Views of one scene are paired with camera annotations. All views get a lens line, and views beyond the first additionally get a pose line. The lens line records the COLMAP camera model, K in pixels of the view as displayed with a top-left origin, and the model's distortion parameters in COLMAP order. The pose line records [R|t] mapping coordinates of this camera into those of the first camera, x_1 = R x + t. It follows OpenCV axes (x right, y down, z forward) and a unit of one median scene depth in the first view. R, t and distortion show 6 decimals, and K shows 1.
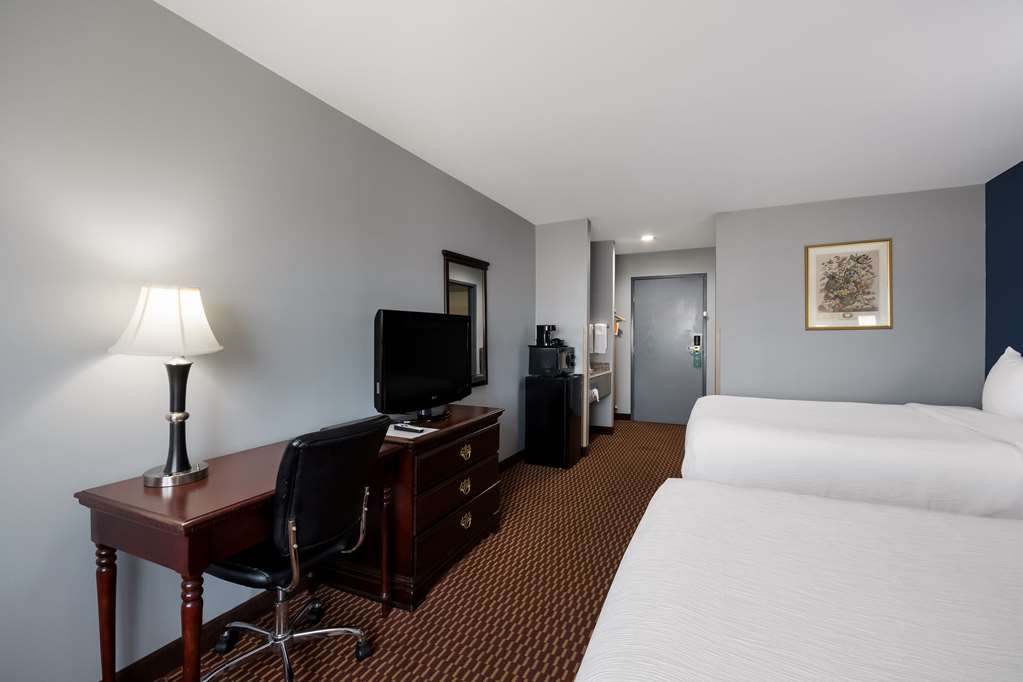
lens RADIAL K [[438.4, 0, 512.0], [0, 438.4, 338.8], [0, 0, 1]] dist [-0.000913, -0.000054]
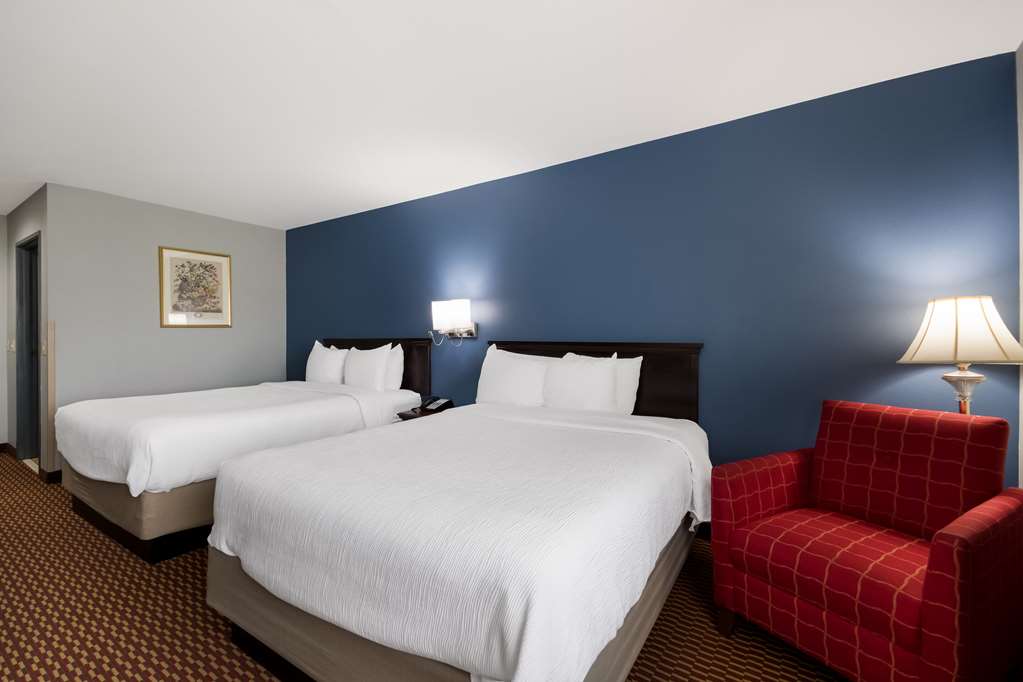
lens RADIAL K [[438.4, 0, 511.8], [0, 438.4, 338.3], [0, 0, 1]] dist [-0.000913, -0.000054]
pose [[0.157316, -0.004375, 0.987539, -0.232626], [0.000353, 0.999990, 0.004374, 0.002121], [-0.987548, -0.000340, 0.157316, 0.013219]]
